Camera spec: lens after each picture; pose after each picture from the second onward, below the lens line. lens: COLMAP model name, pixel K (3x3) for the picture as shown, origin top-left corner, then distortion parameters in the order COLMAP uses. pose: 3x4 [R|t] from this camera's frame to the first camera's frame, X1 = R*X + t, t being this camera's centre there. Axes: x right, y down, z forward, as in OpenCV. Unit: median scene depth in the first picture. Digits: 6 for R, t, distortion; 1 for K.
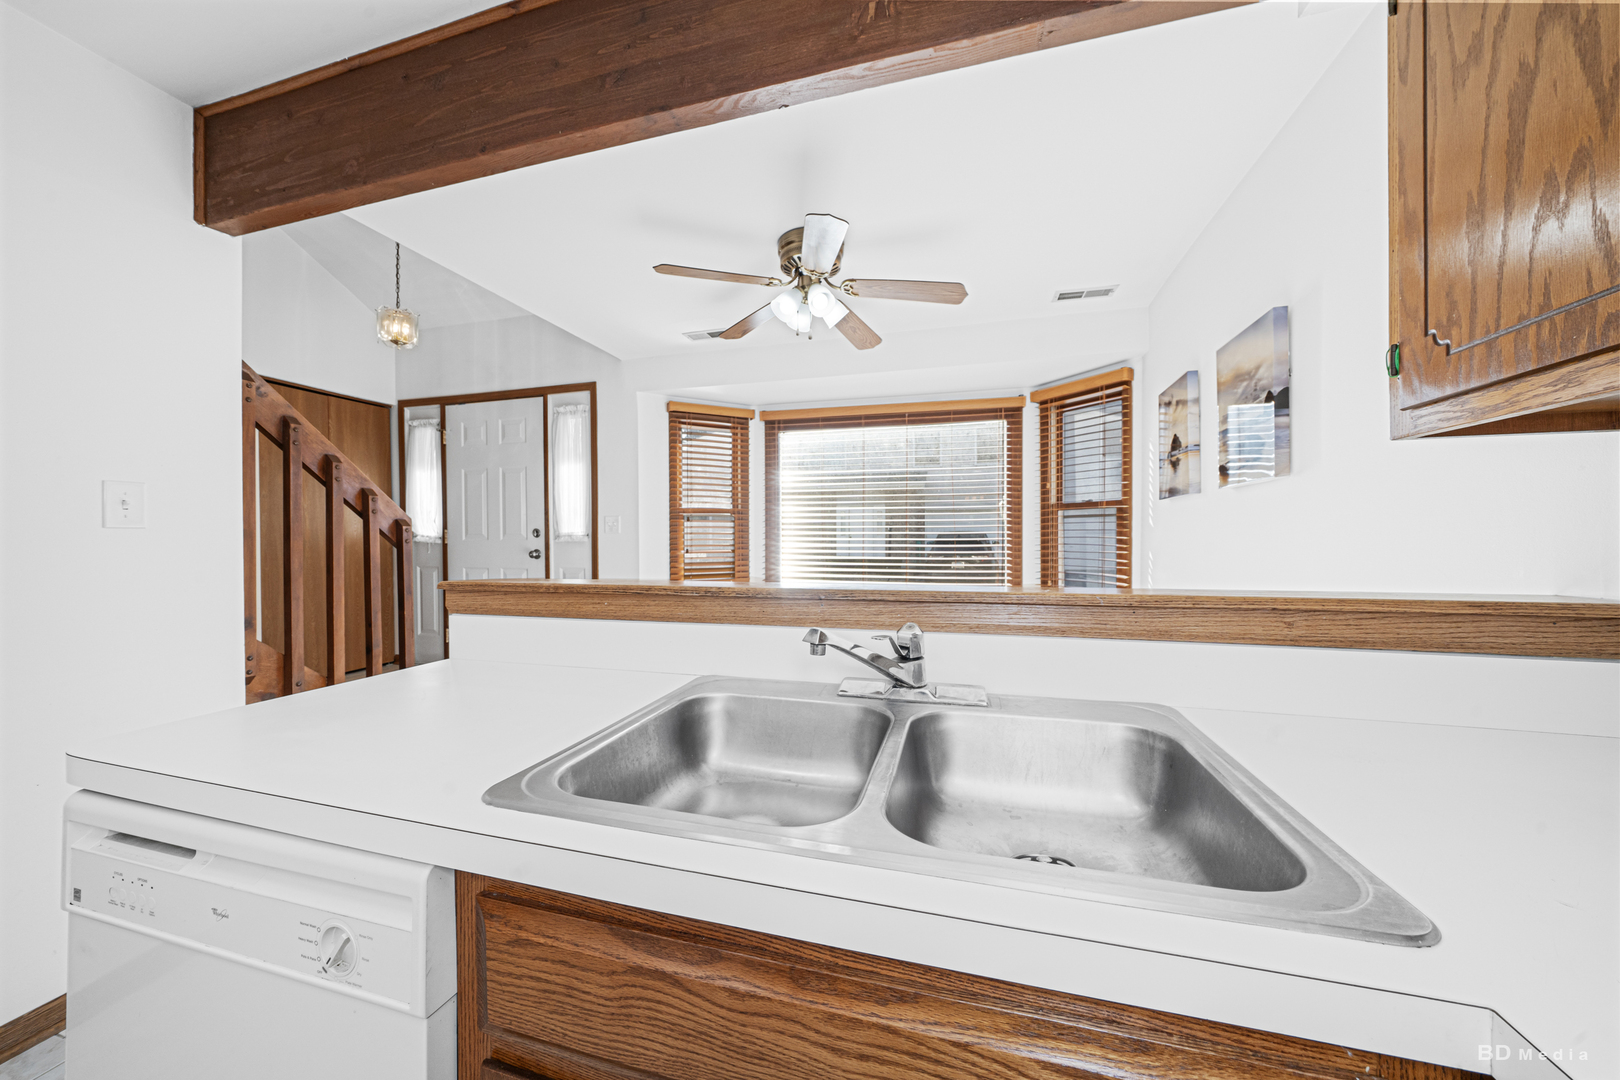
lens RADIAL K [[562.2, 0, 813.5], [0, 562.2, 542.0], [0, 0, 1]] dist [-0.004674, 0.000168]
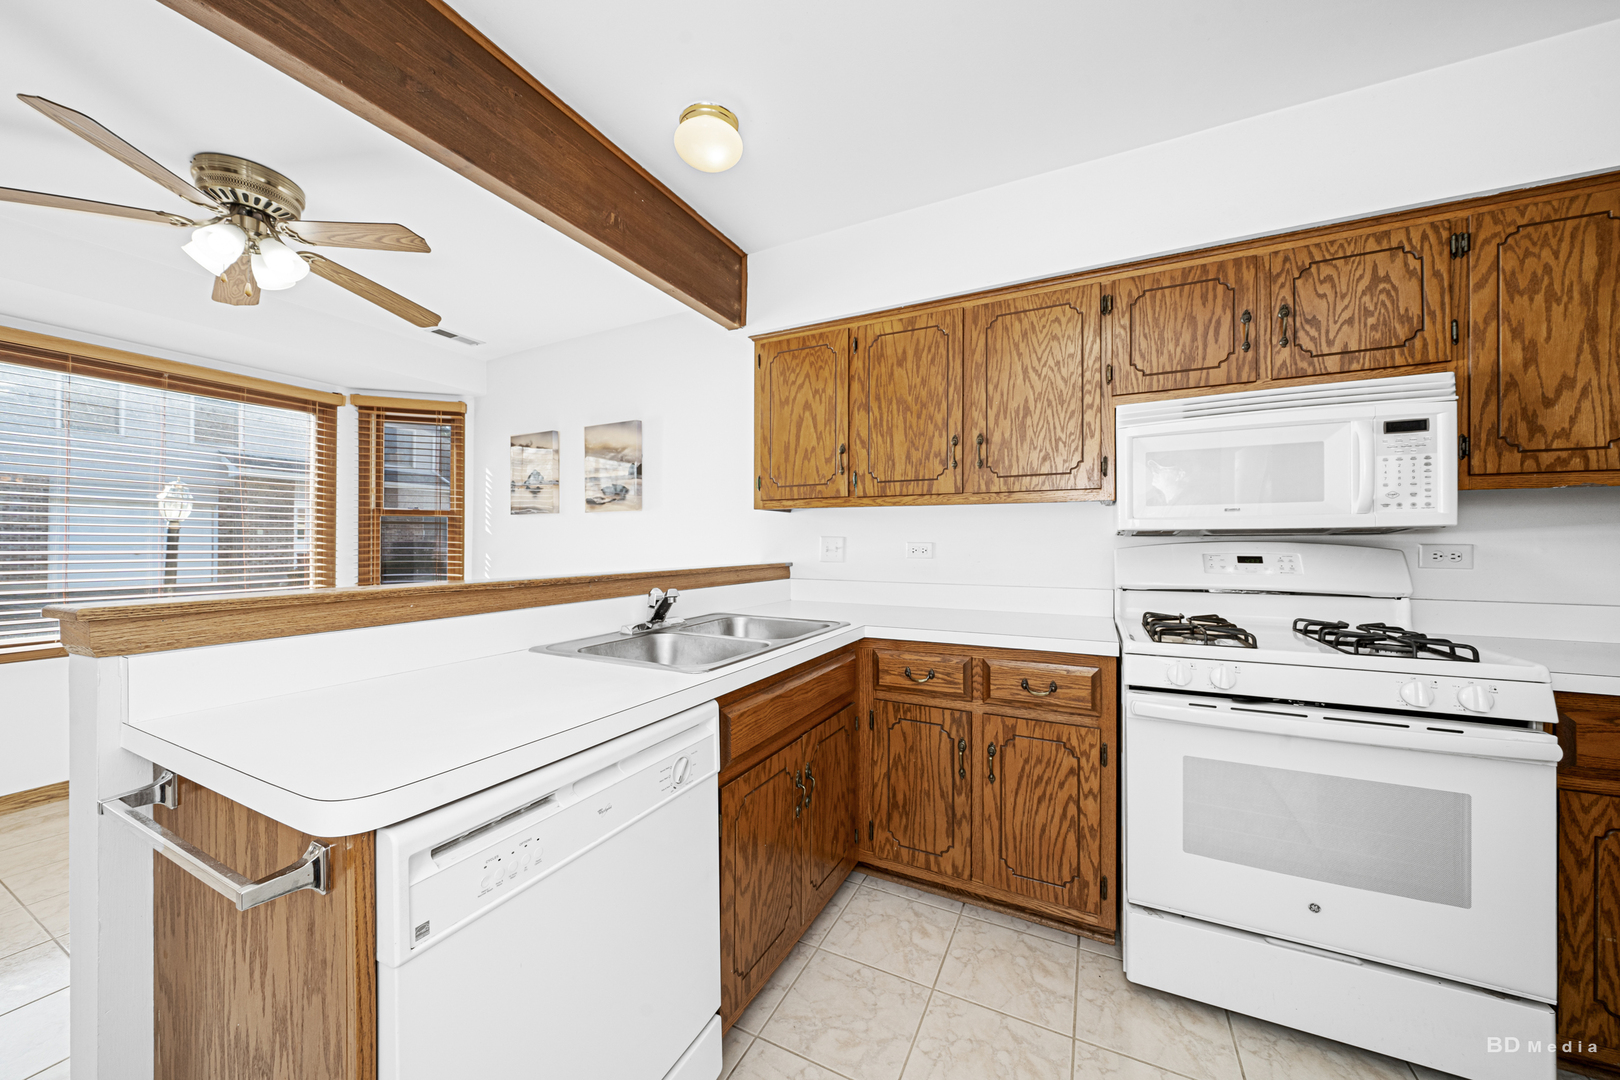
lens RADIAL K [[562.2, 0, 807.7], [0, 562.2, 534.5], [0, 0, 1]] dist [-0.004674, 0.000168]
pose [[0.186006, 0.017954, 0.982385, -0.384424], [0.007507, 0.999778, -0.019693, 0.002250], [-0.982520, 0.011038, 0.185829, 0.040572]]
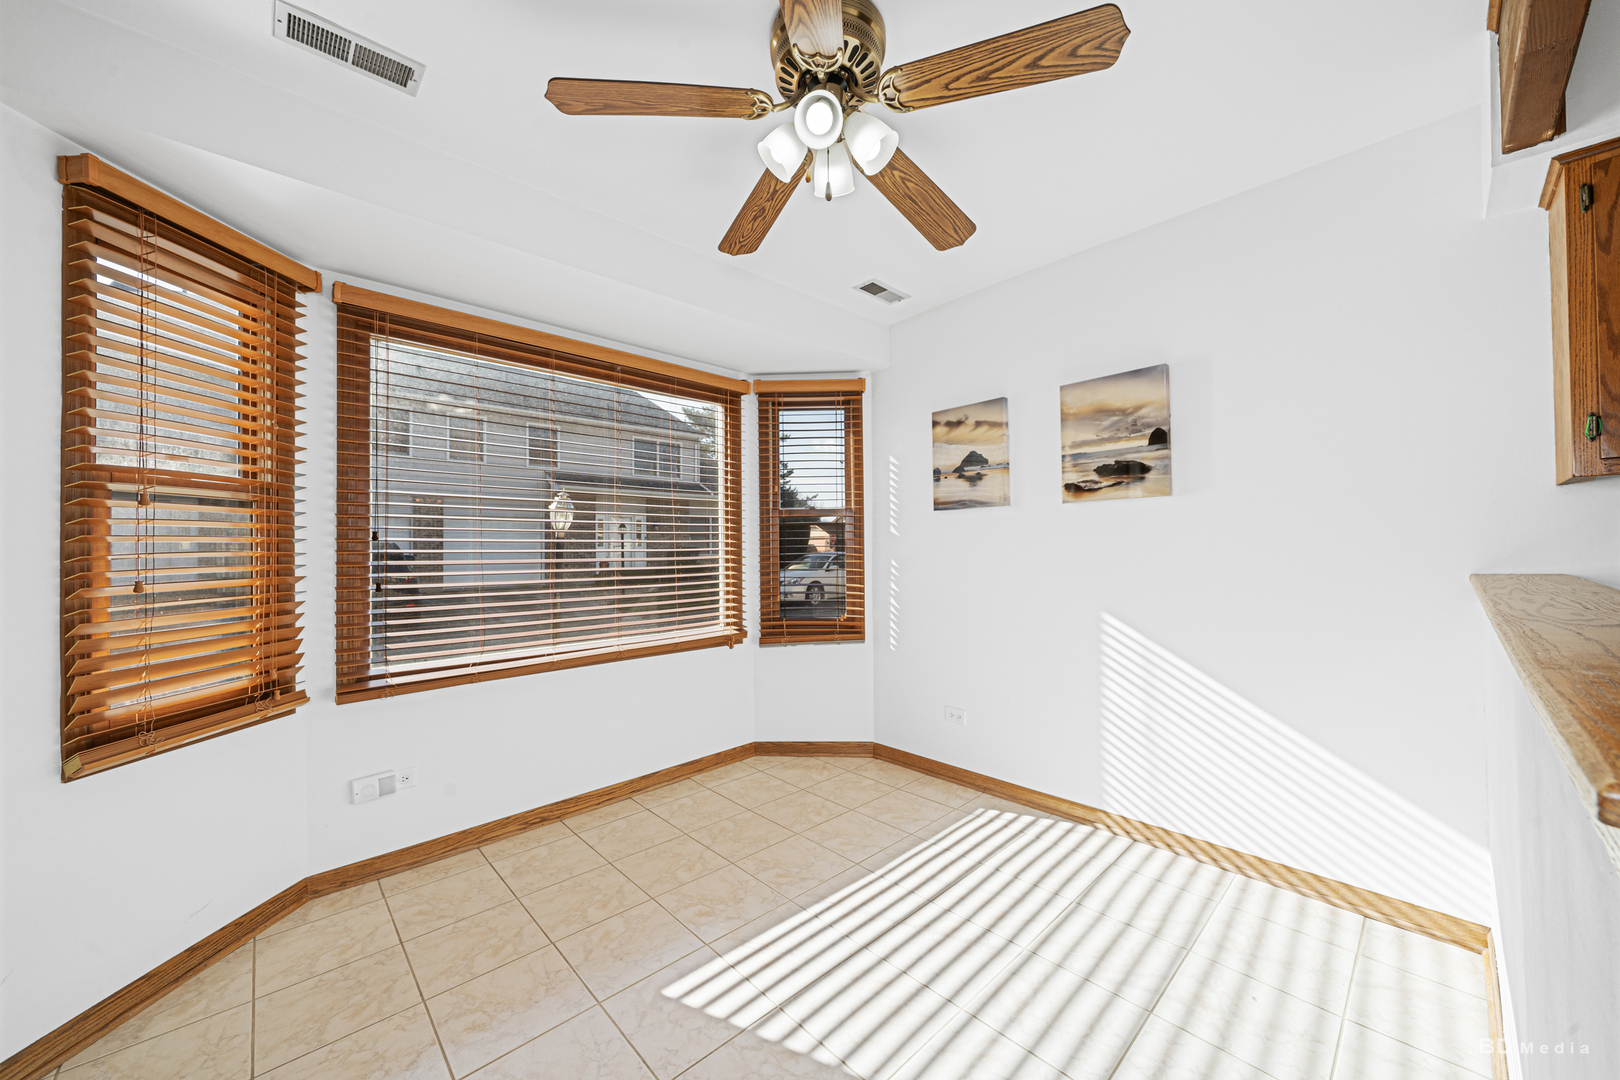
lens RADIAL K [[580.8, 0, 803.4], [0, 580.8, 539.5], [0, 0, 1]] dist [0.000459, 0.001245]
pose [[0.521580, 0.006861, 0.853175, -0.313062], [0.015110, 0.999737, -0.017277, -0.002768], [-0.853069, 0.021903, 0.521339, 0.435781]]
